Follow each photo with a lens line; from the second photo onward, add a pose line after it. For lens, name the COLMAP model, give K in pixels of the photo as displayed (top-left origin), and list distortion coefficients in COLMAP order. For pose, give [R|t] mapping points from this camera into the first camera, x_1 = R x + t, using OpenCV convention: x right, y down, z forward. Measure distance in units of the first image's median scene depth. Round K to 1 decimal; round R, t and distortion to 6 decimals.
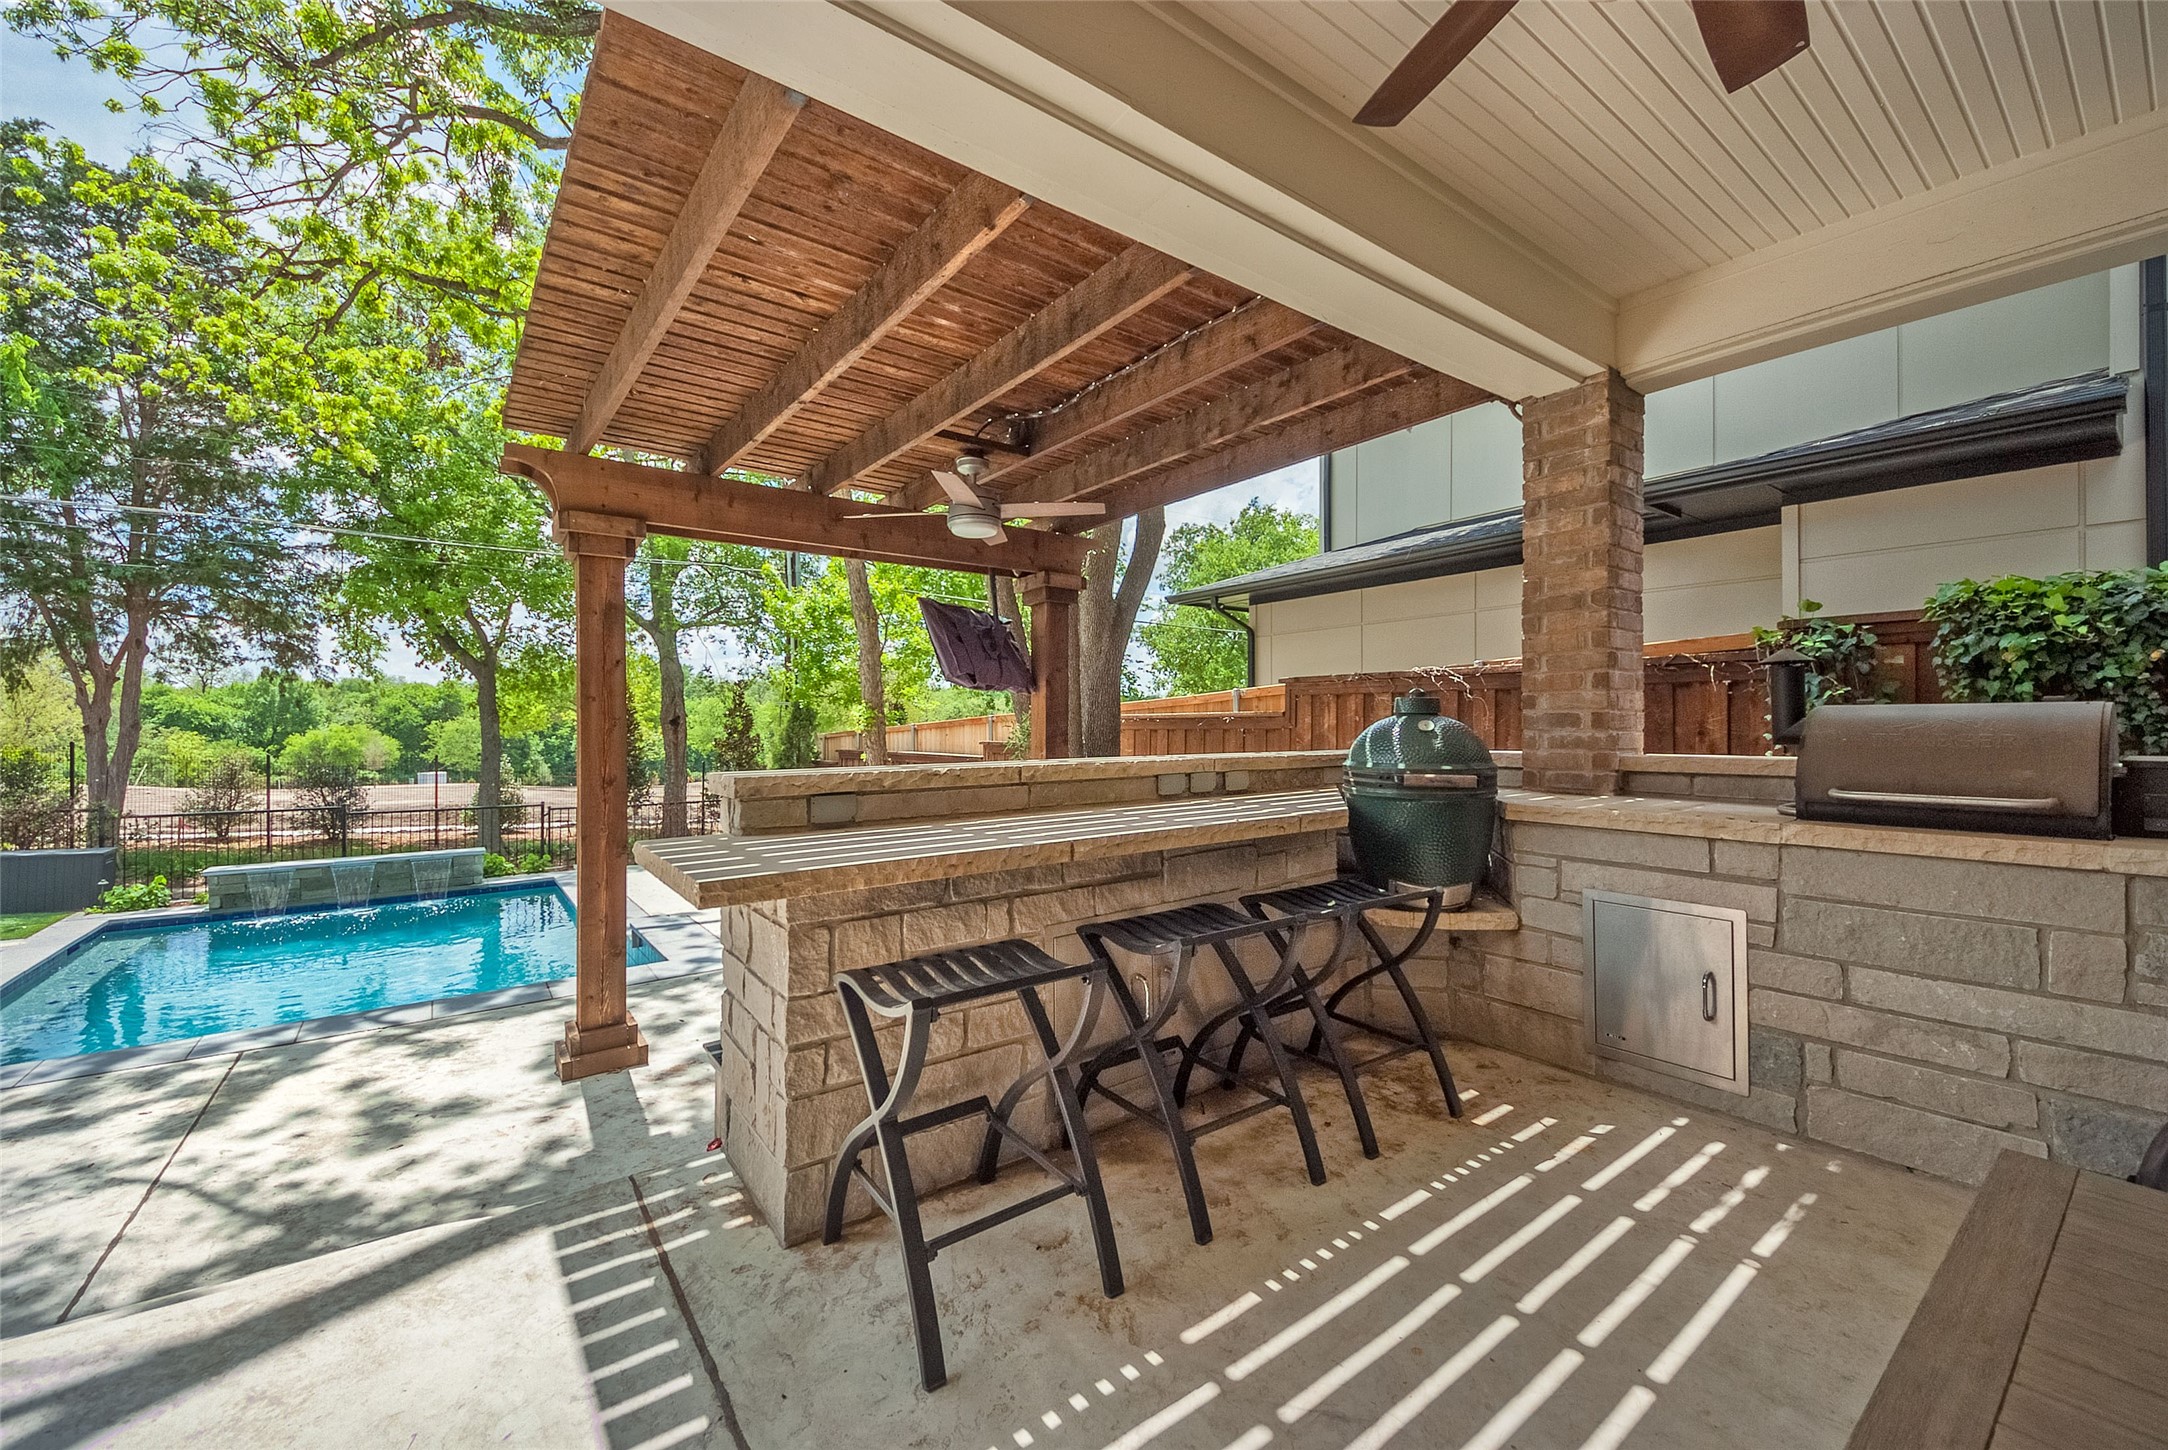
lens RADIAL K [[845.8, 0, 1084.0], [0, 845.8, 725.0], [0, 0, 1]] dist [0.051638, -0.028875]
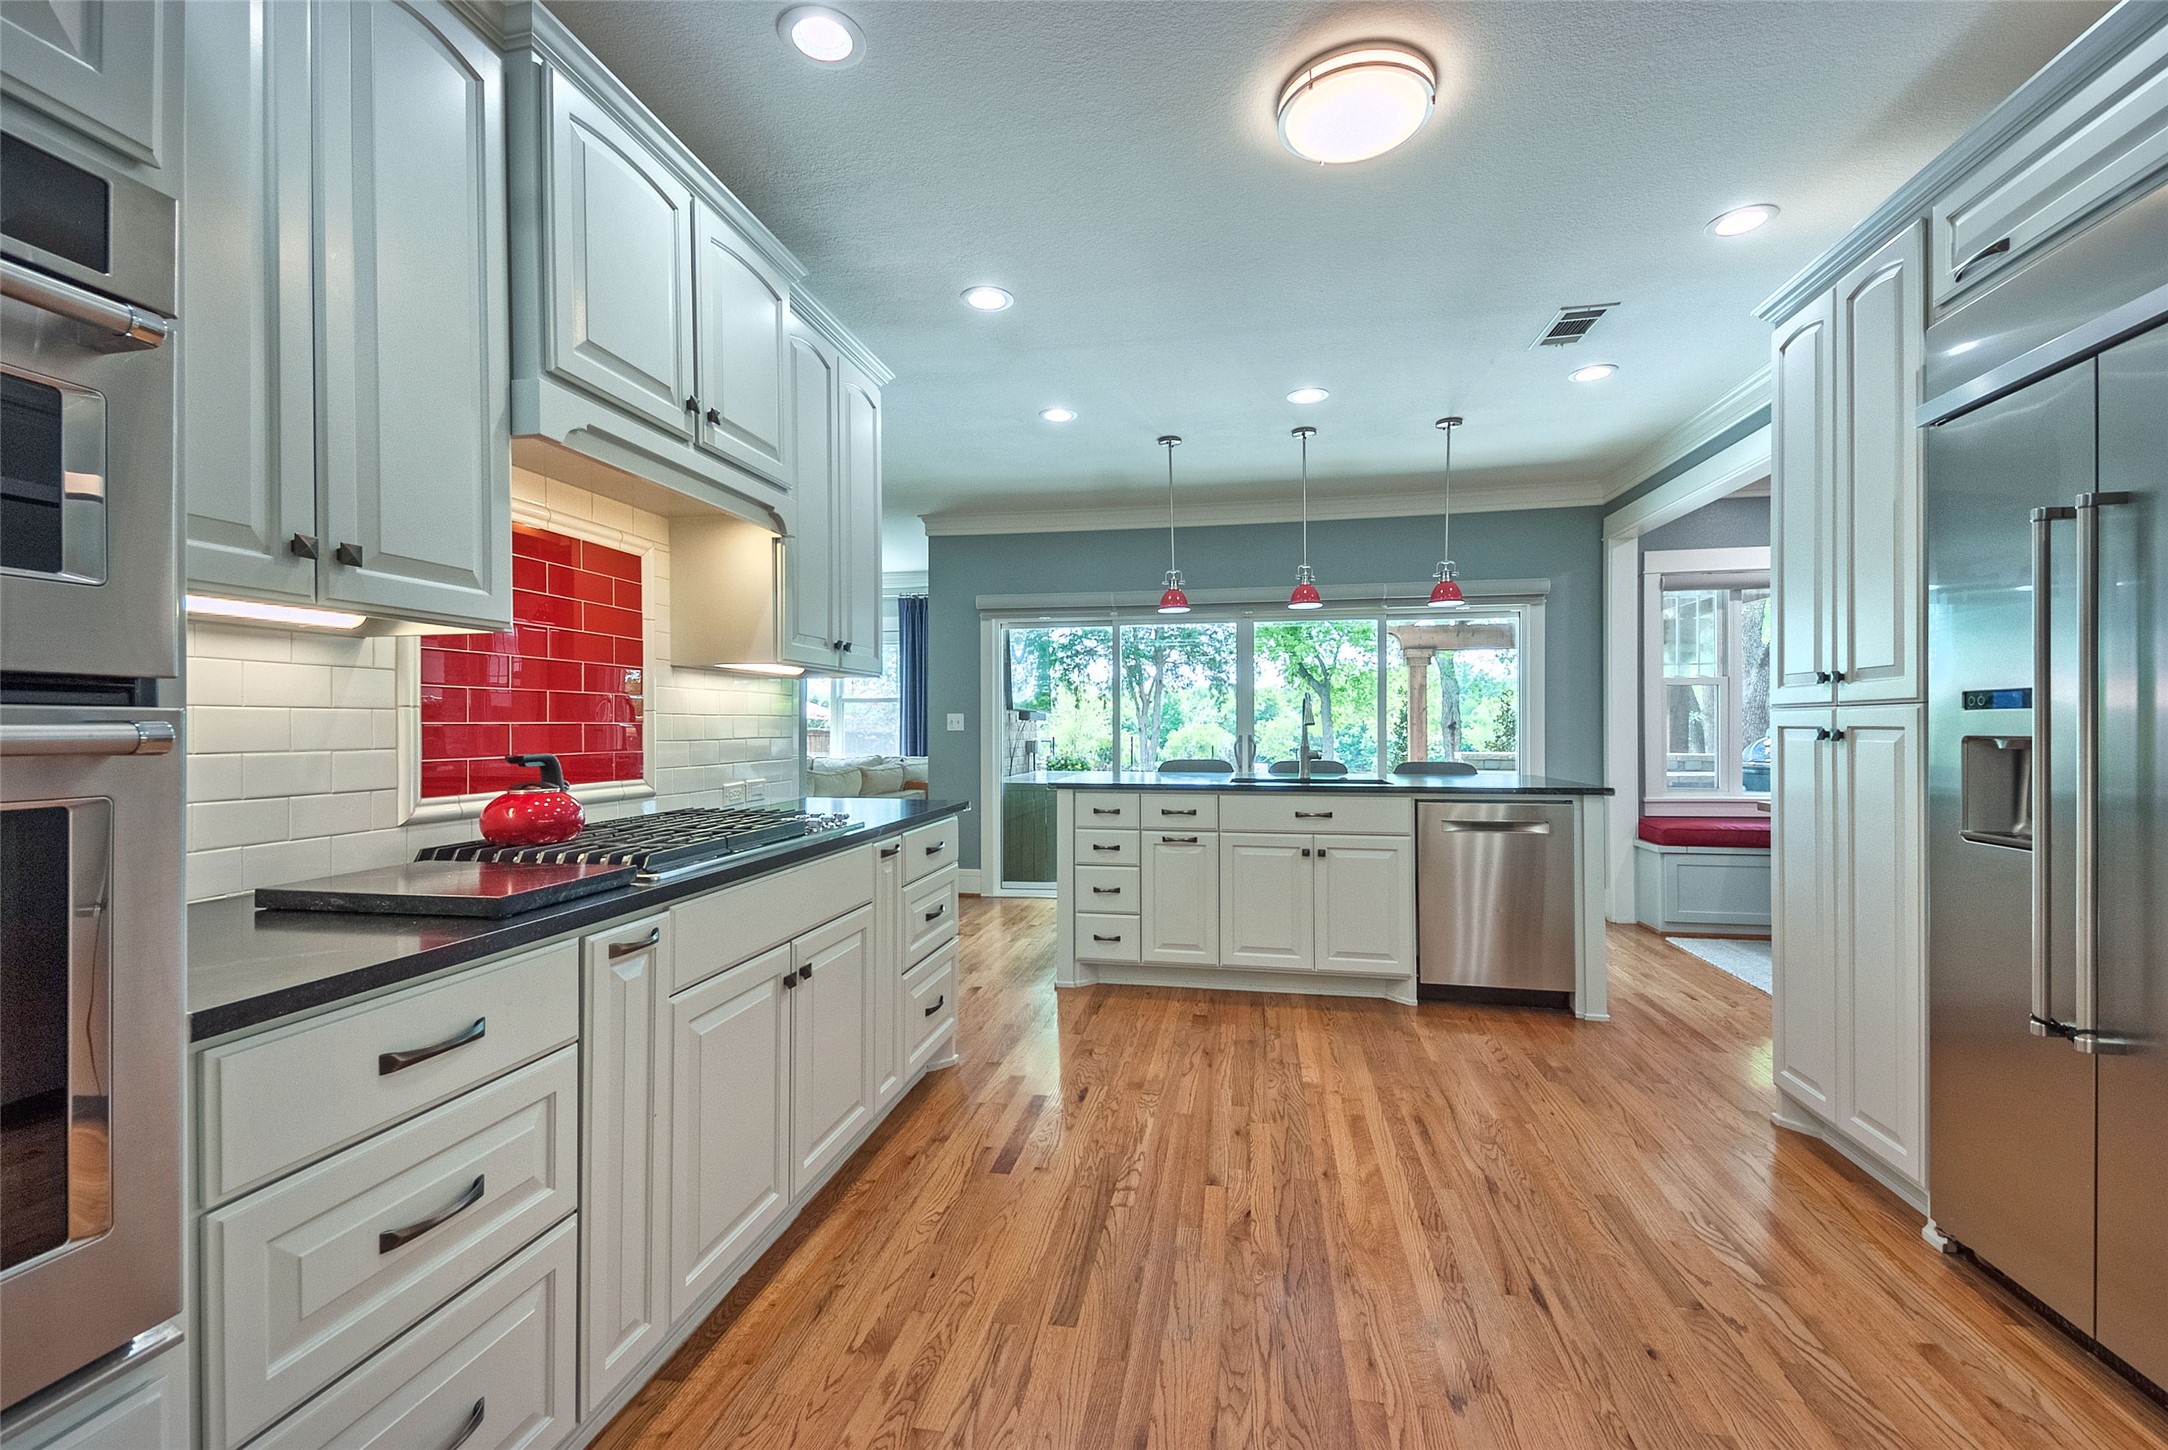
lens RADIAL K [[923.6, 0, 1084.0], [0, 923.6, 725.0], [0, 0, 1]] dist [0.000136, 0.000009]
pose [[0.678213, 0.000745, -0.734865, 0.705302], [0.000269, 0.999999, 0.001262, -0.029966], [0.734866, -0.001054, 0.678212, -1.446599]]
